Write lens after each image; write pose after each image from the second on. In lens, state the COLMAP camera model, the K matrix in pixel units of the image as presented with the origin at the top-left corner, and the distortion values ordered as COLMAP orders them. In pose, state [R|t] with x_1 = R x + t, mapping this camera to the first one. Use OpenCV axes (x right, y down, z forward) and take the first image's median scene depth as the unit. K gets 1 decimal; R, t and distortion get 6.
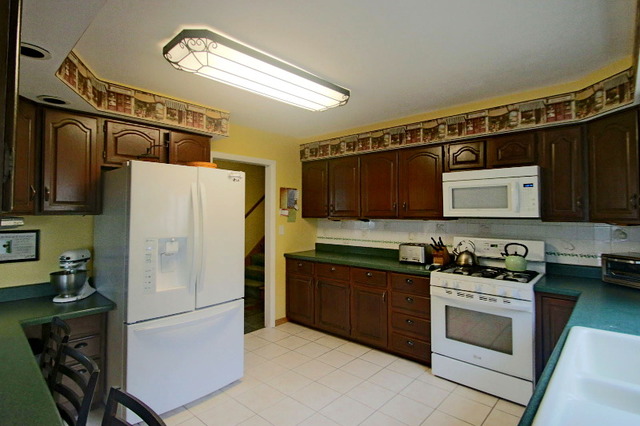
lens RADIAL K [[327.4, 0, 320.3], [0, 327.4, 212.2], [0, 0, 1]] dist [0.020726, 0.000608]
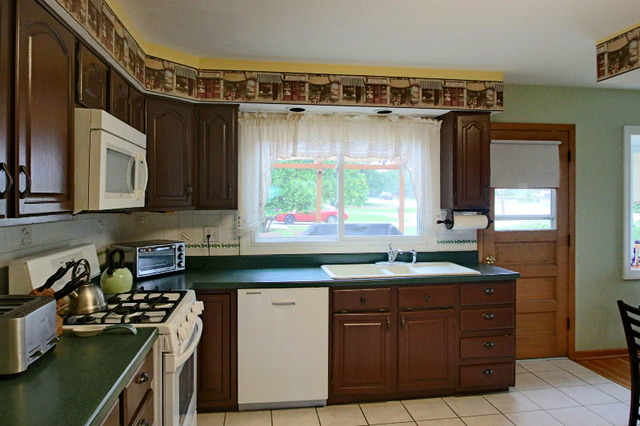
lens RADIAL K [[438.7, 0, 318.3], [0, 438.7, 207.8], [0, 0, 1]] dist [-0.005489, -0.000618]
pose [[0.640302, -0.016417, 0.767948, -0.436742], [0.003165, 0.999819, 0.018735, -0.000277], [-0.768117, -0.009566, 0.640239, 0.385244]]
